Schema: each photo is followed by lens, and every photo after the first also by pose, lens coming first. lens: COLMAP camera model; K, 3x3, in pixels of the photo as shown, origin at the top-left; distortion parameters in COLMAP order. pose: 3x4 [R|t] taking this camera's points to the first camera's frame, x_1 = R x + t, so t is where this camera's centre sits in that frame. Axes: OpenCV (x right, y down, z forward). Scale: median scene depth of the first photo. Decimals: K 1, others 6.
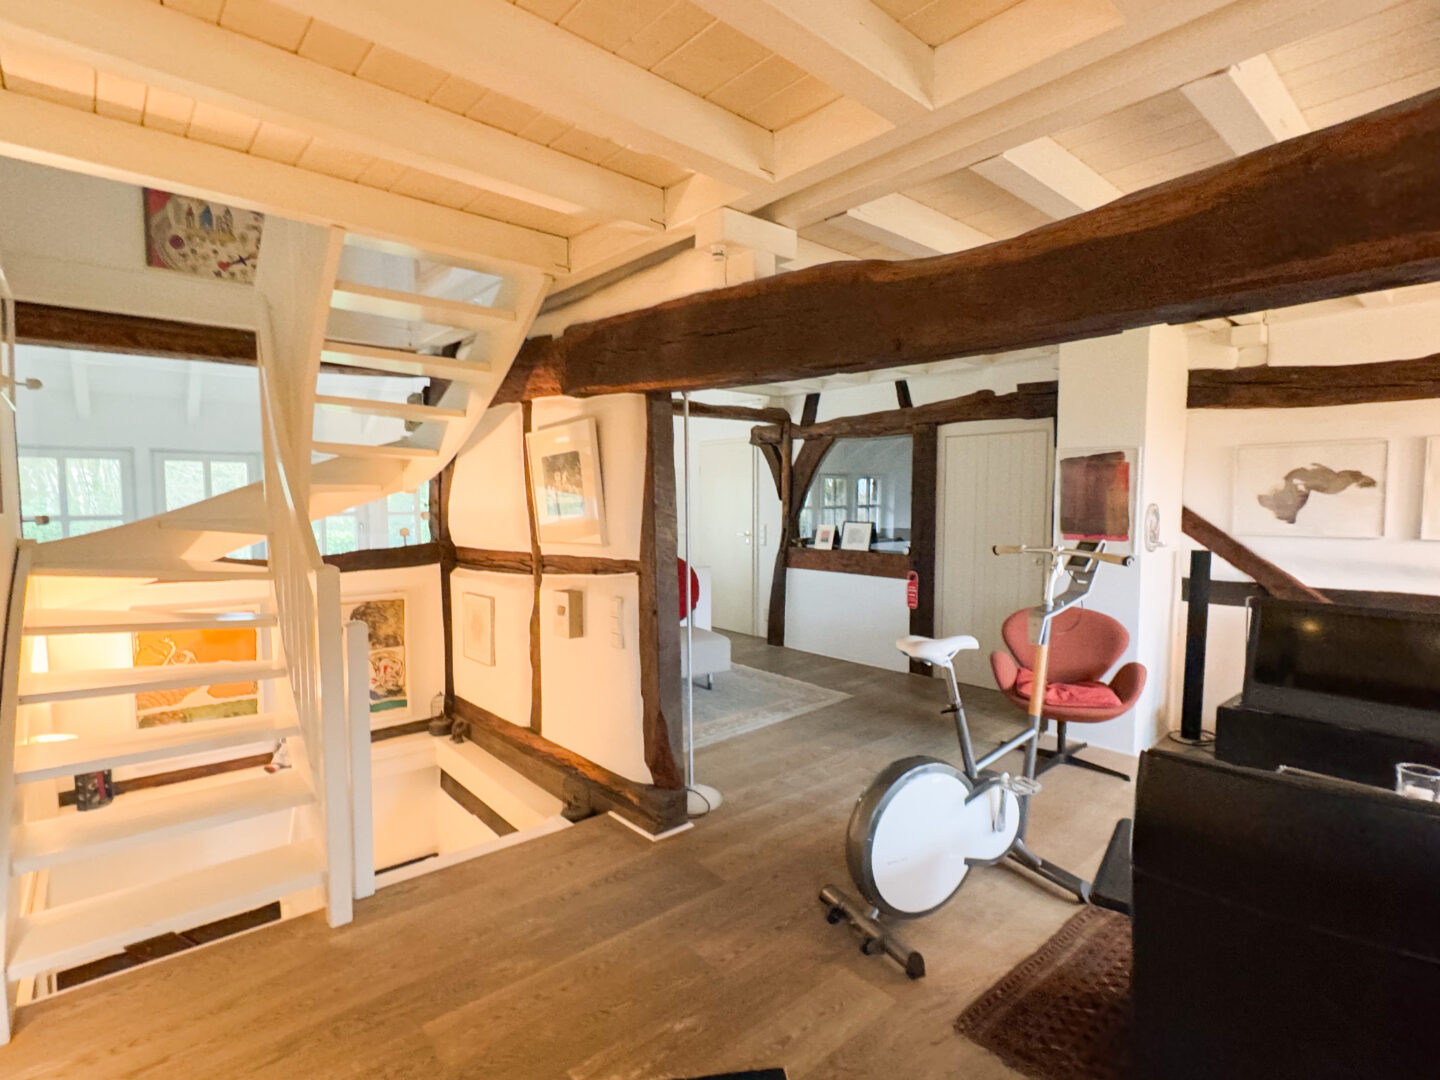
lens RADIAL K [[713.9, 0, 717.4], [0, 713.9, 544.7], [0, 0, 1]] dist [0.000057, 0.000065]
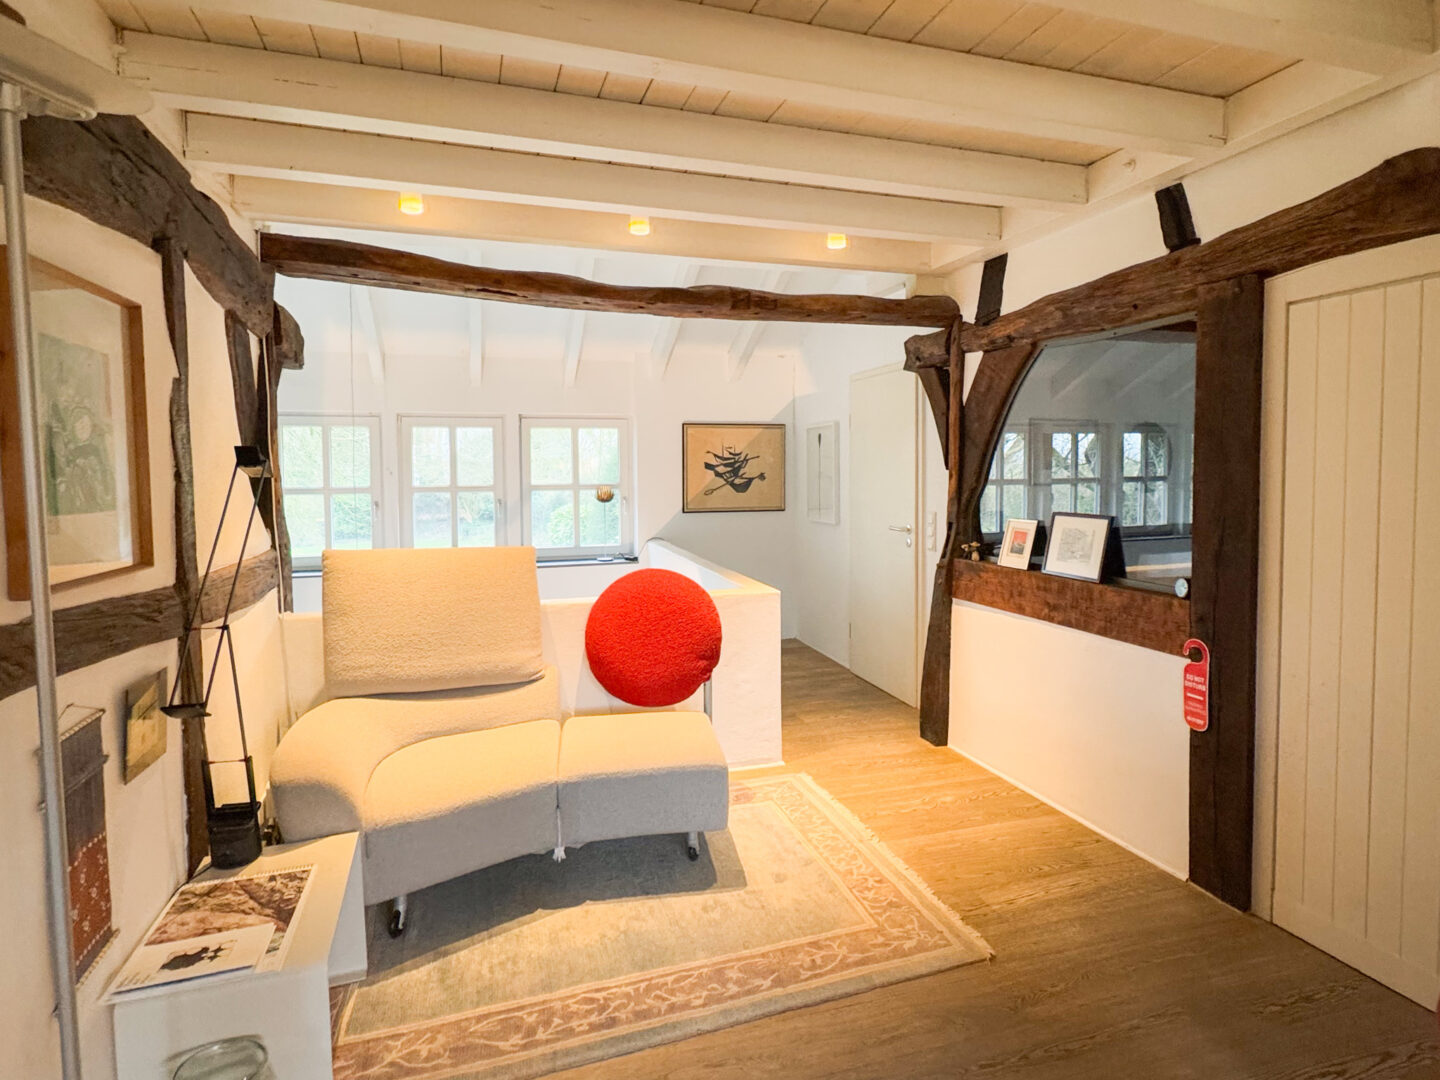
lens RADIAL K [[773.6, 0, 746.5], [0, 773.6, 502.1], [0, 0, 1]] dist [0.003633, 0.000261]
pose [[0.923067, 0.006156, -0.384590, 0.183194], [-0.013331, 0.999783, -0.015992, -0.028074], [0.384408, 0.019889, 0.922949, 0.433216]]
